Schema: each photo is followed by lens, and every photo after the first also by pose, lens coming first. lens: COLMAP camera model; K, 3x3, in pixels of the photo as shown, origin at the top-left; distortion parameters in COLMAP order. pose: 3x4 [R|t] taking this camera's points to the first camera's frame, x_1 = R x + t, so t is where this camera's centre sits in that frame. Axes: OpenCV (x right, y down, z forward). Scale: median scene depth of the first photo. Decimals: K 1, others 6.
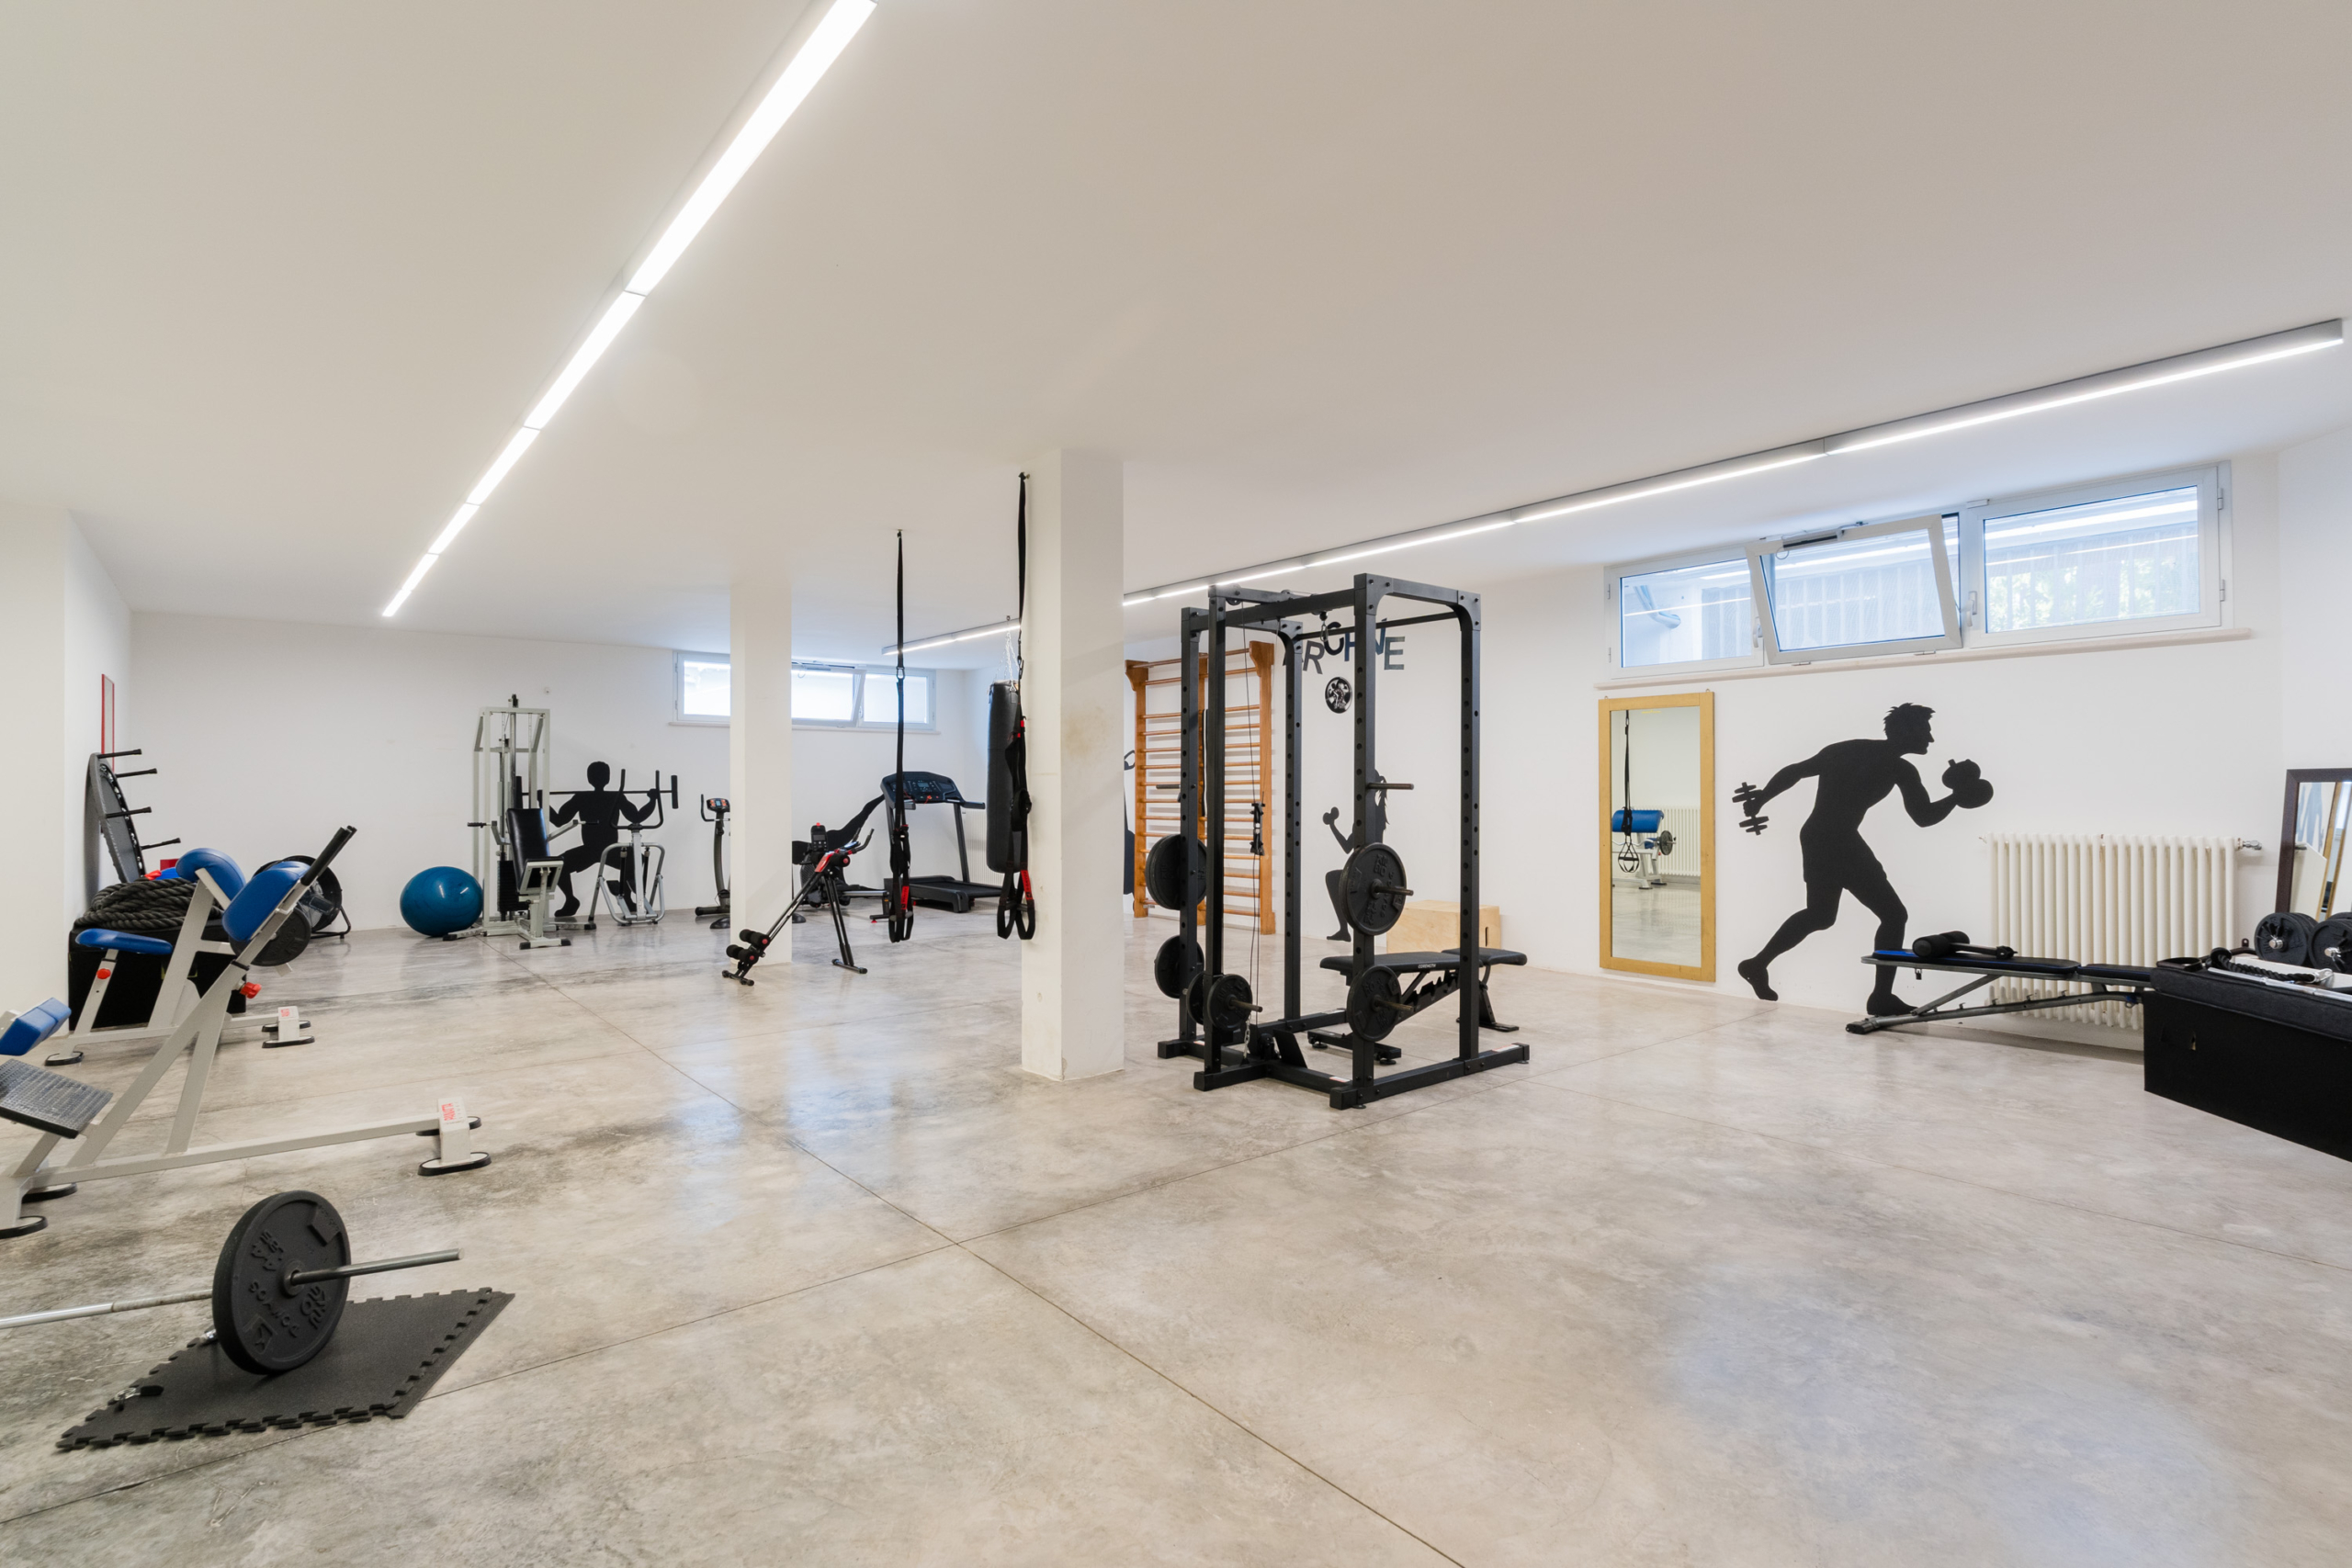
lens RADIAL K [[1110.4, 0, 1183.0], [0, 1110.4, 782.6], [0, 0, 1]] dist [-0.000310, -0.000462]
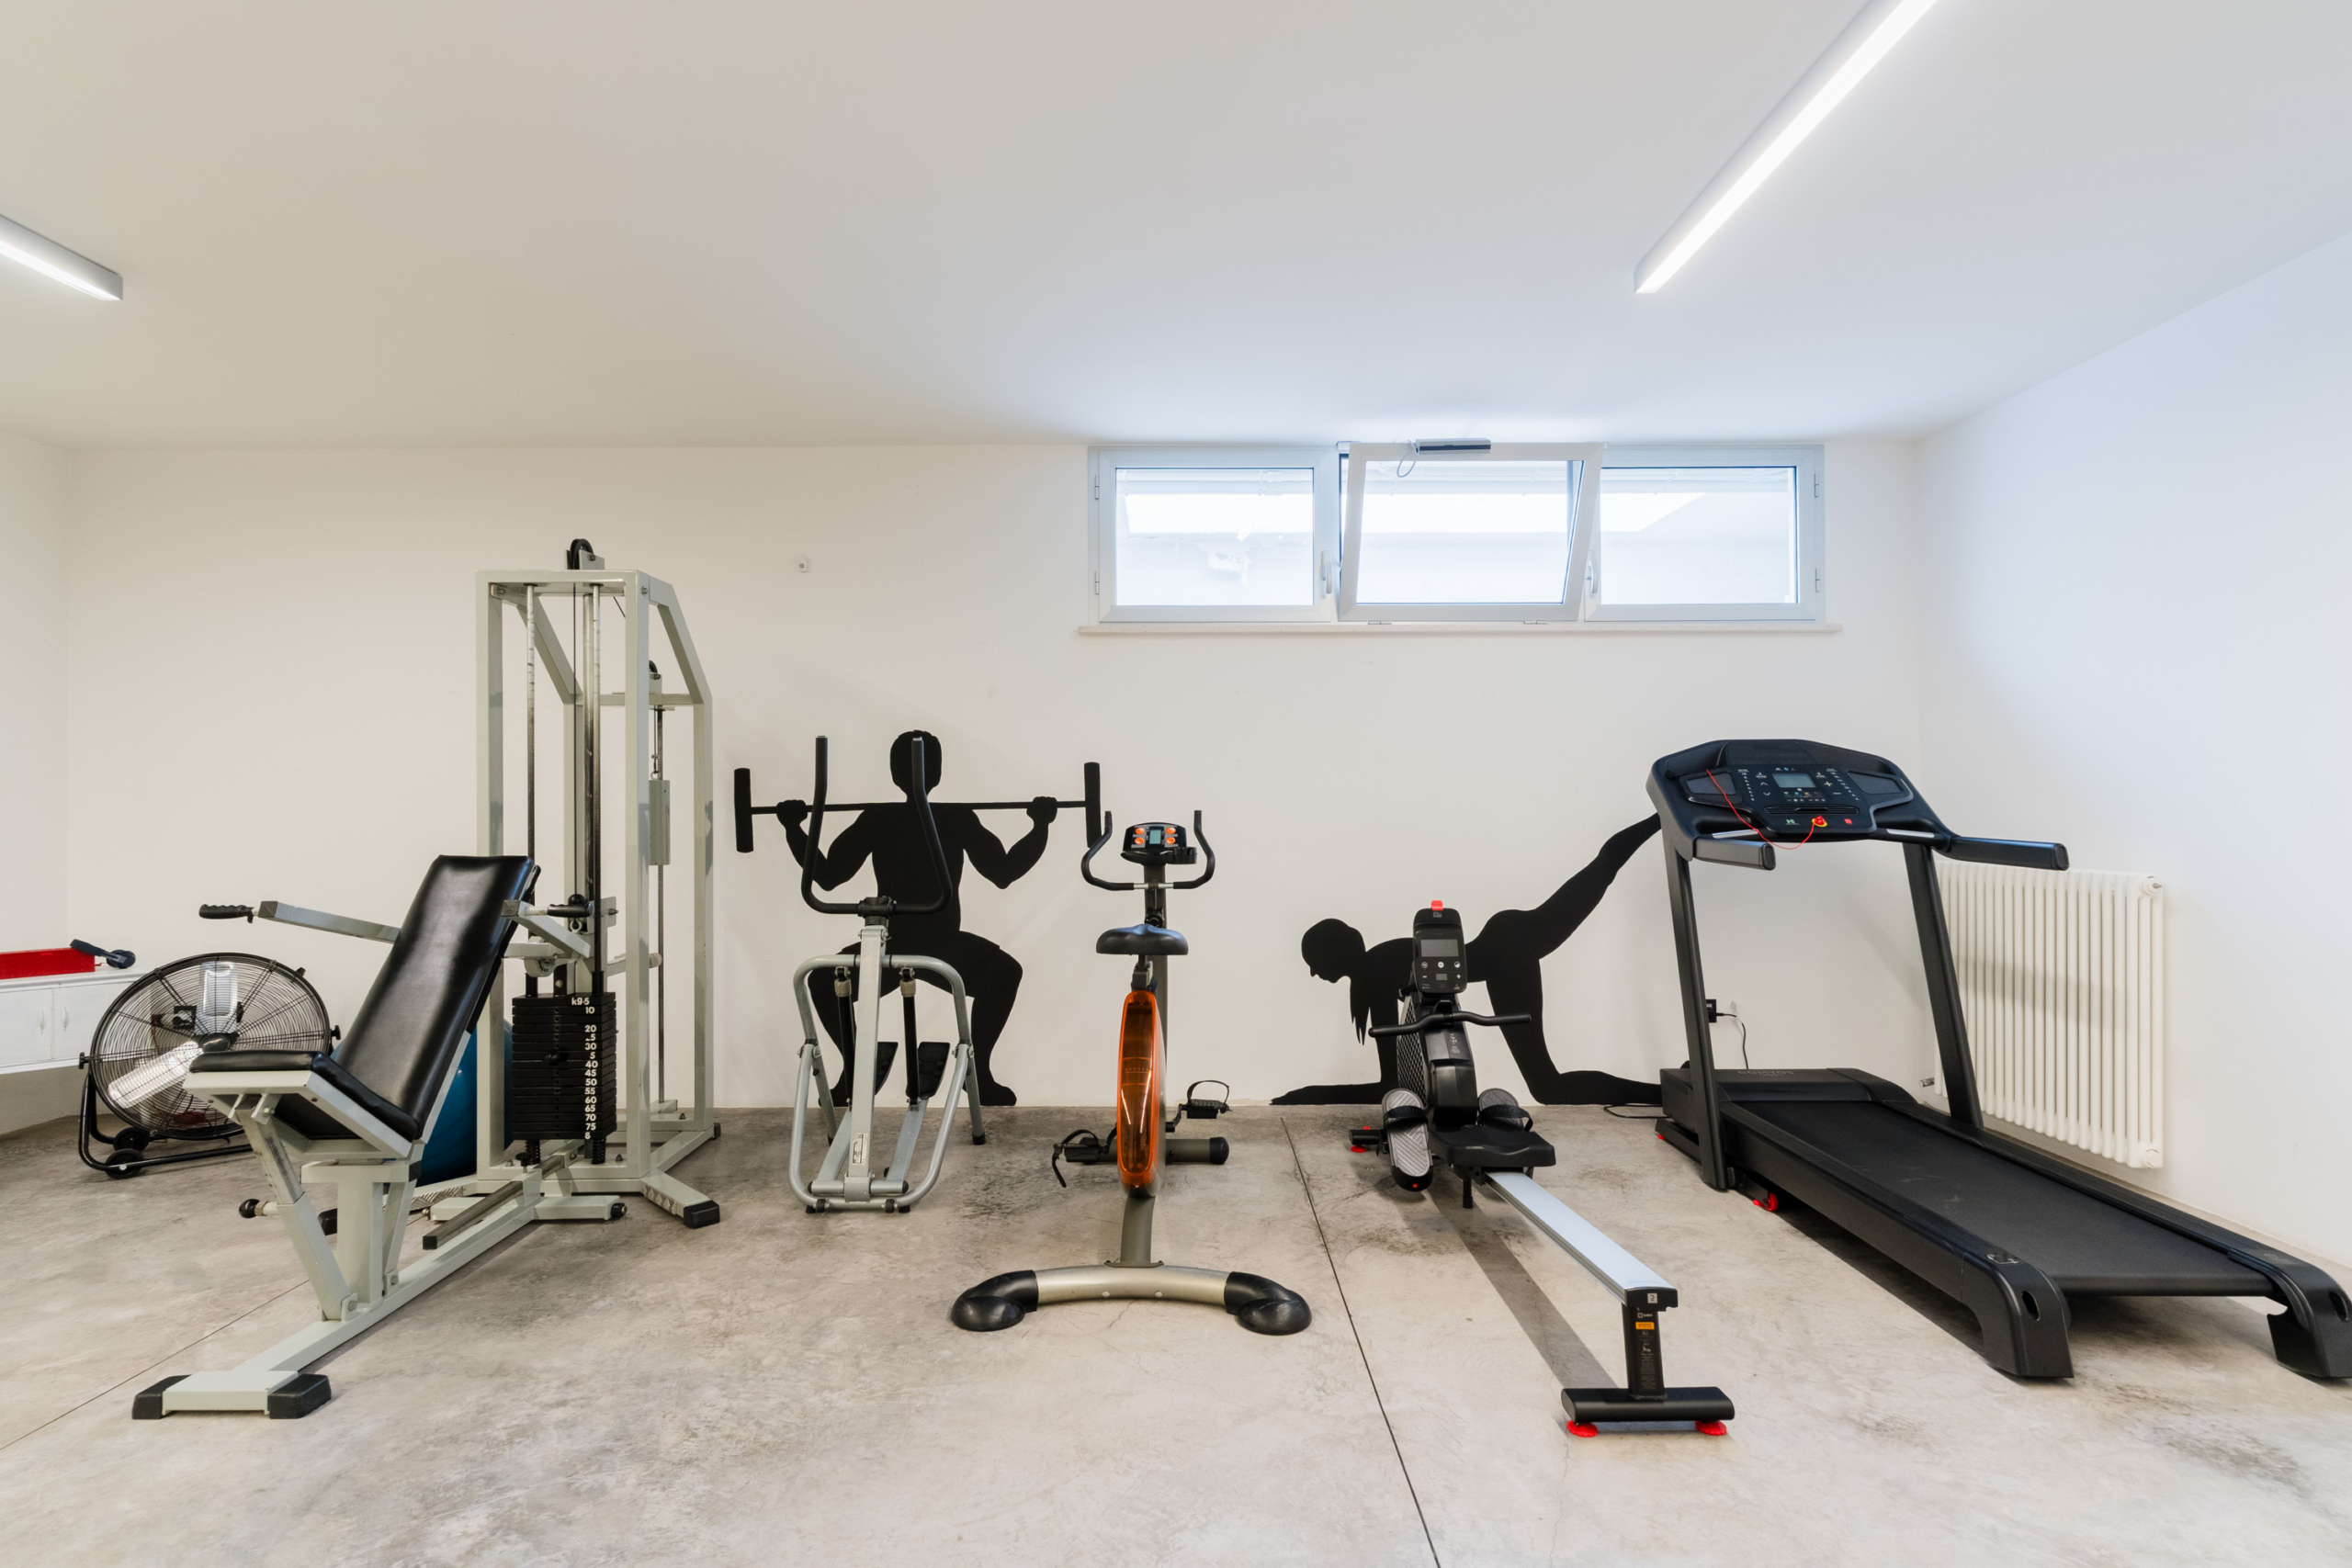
lens RADIAL K [[1112.0, 0, 1149.6], [0, 1112.0, 783.7], [0, 0, 1]] dist [-0.000193, -0.000759]
pose [[0.763213, -0.013744, -0.646000, -0.390069], [0.005408, 0.999875, -0.014883, 0.014003], [0.646124, 0.007865, 0.763192, 1.476811]]
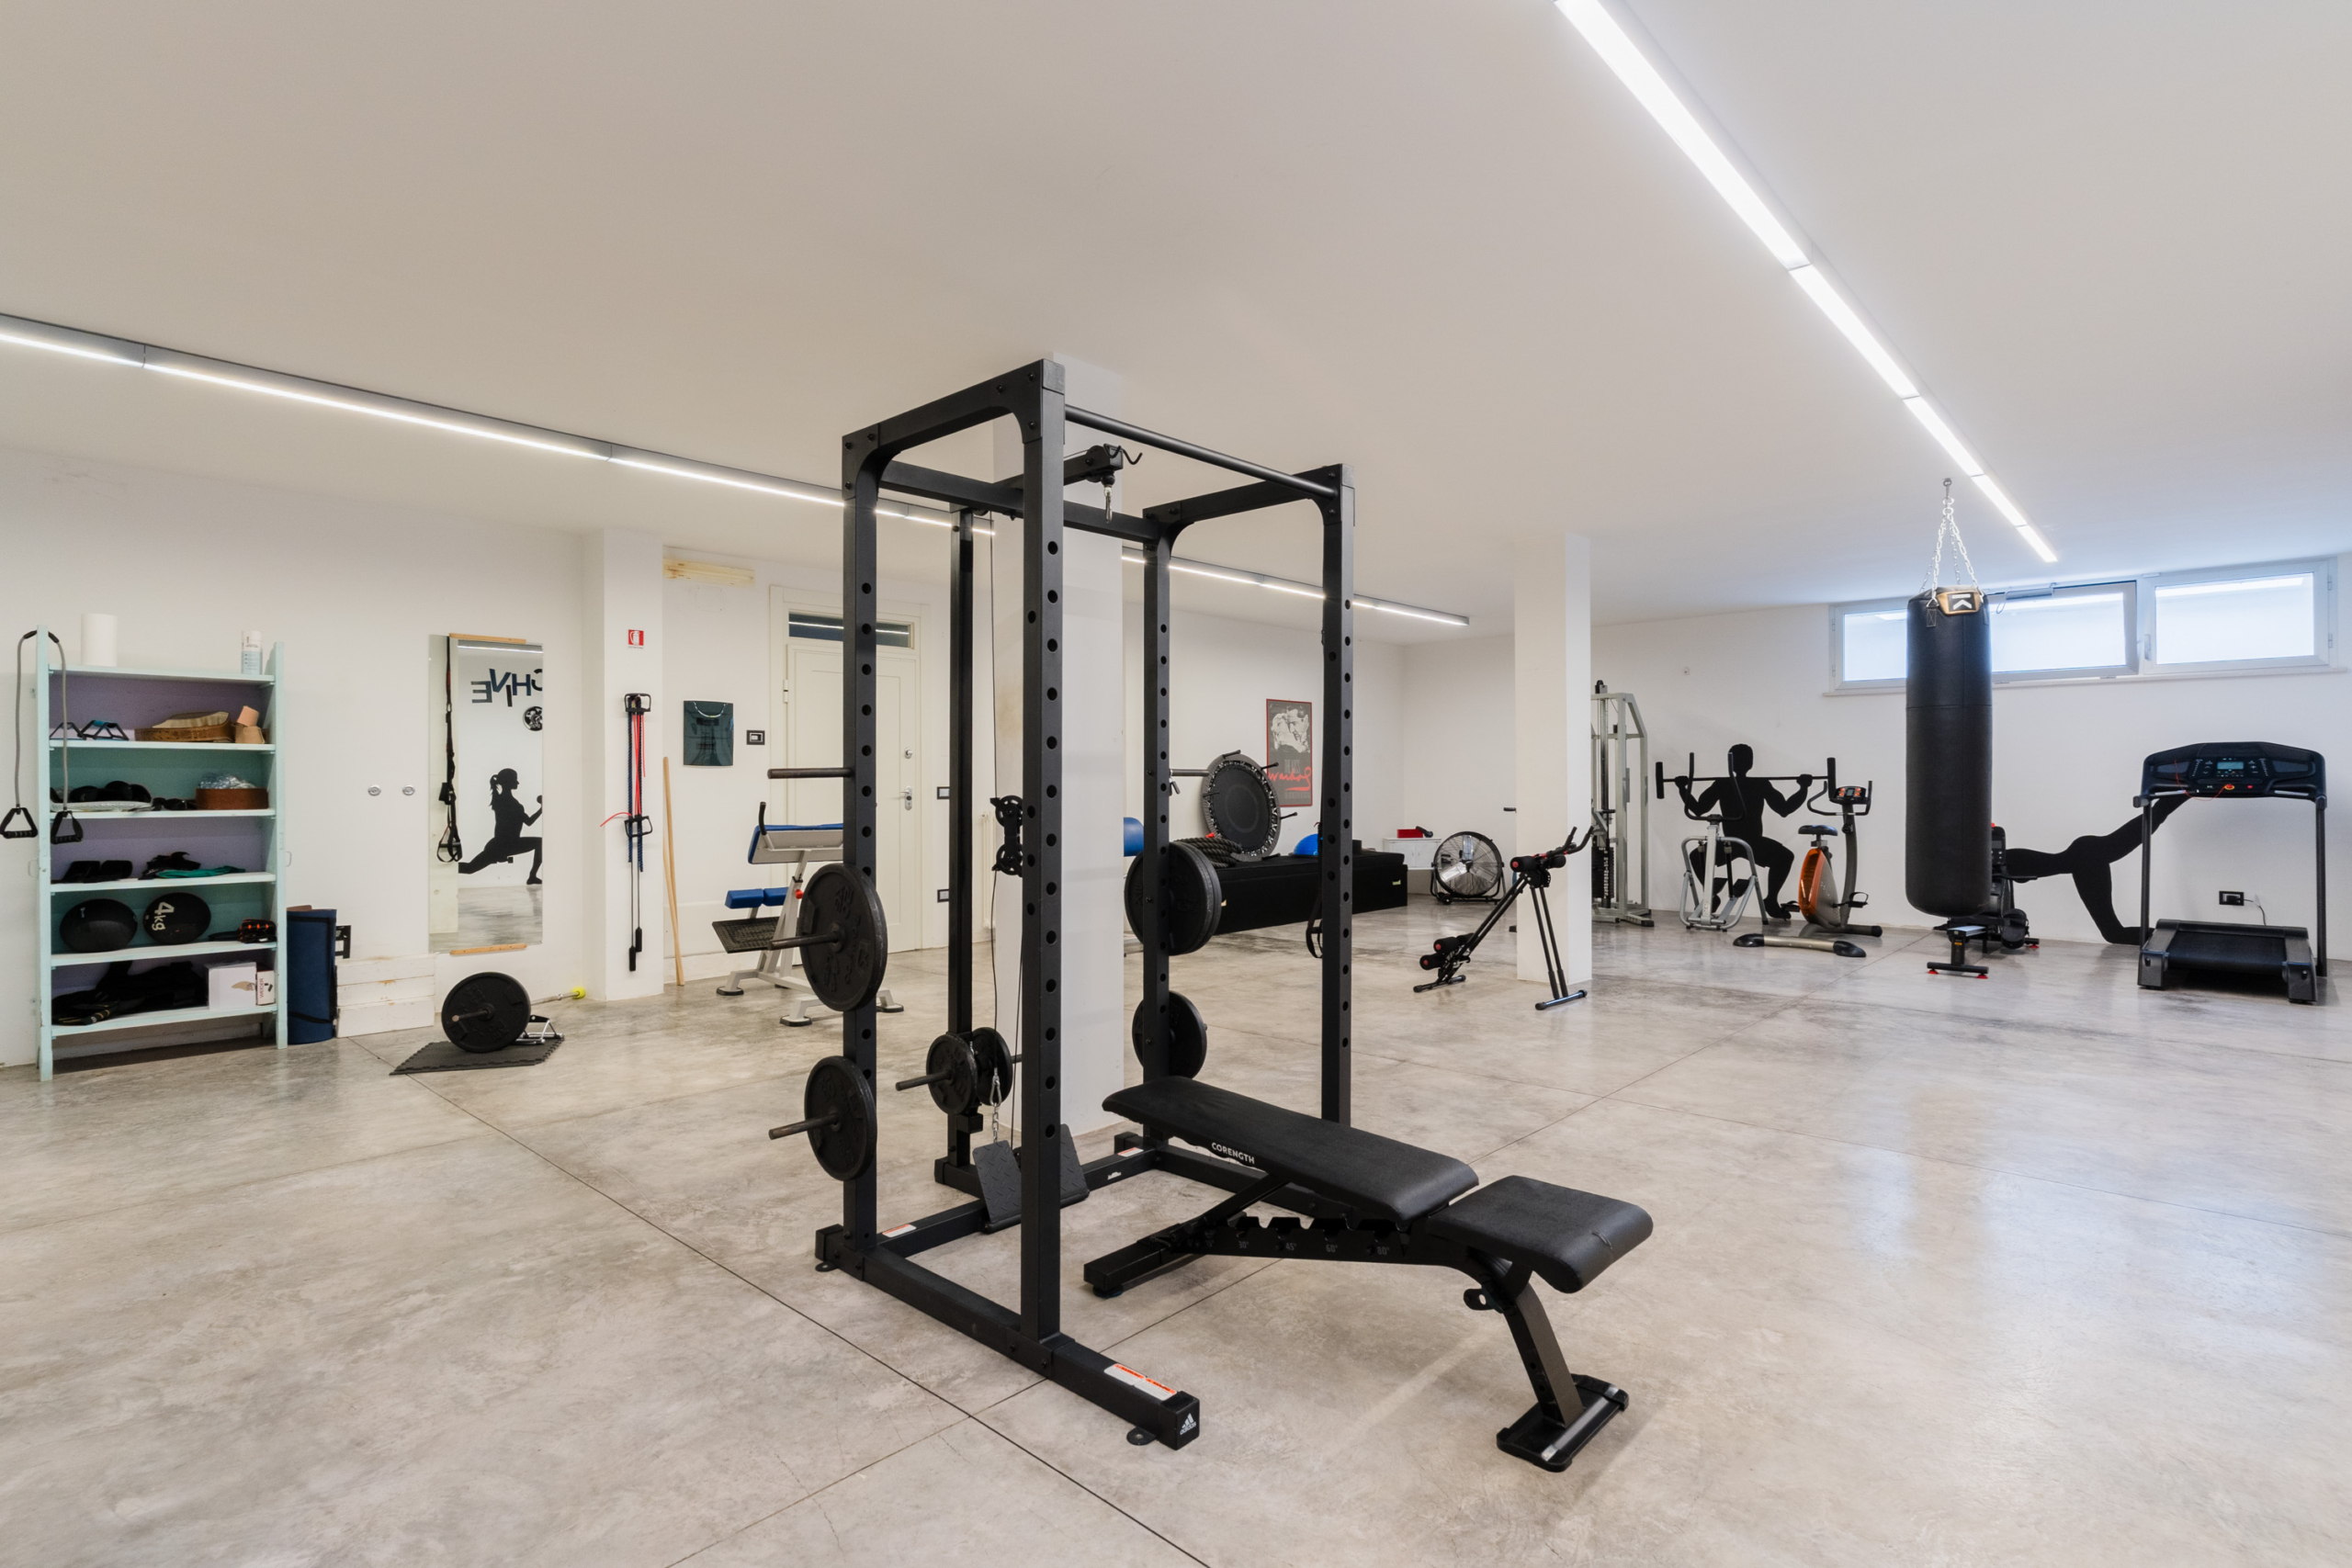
lens RADIAL K [[1152.0, 0, 1179.0], [0, 1152.0, 776.4], [0, 0, 1]] dist [-0.000059, -0.000275]
pose [[0.133657, -0.001201, -0.991027, 0.654187], [0.009647, 0.999953, 0.000089, 0.005005], [0.990981, -0.009572, 0.133662, 0.854741]]
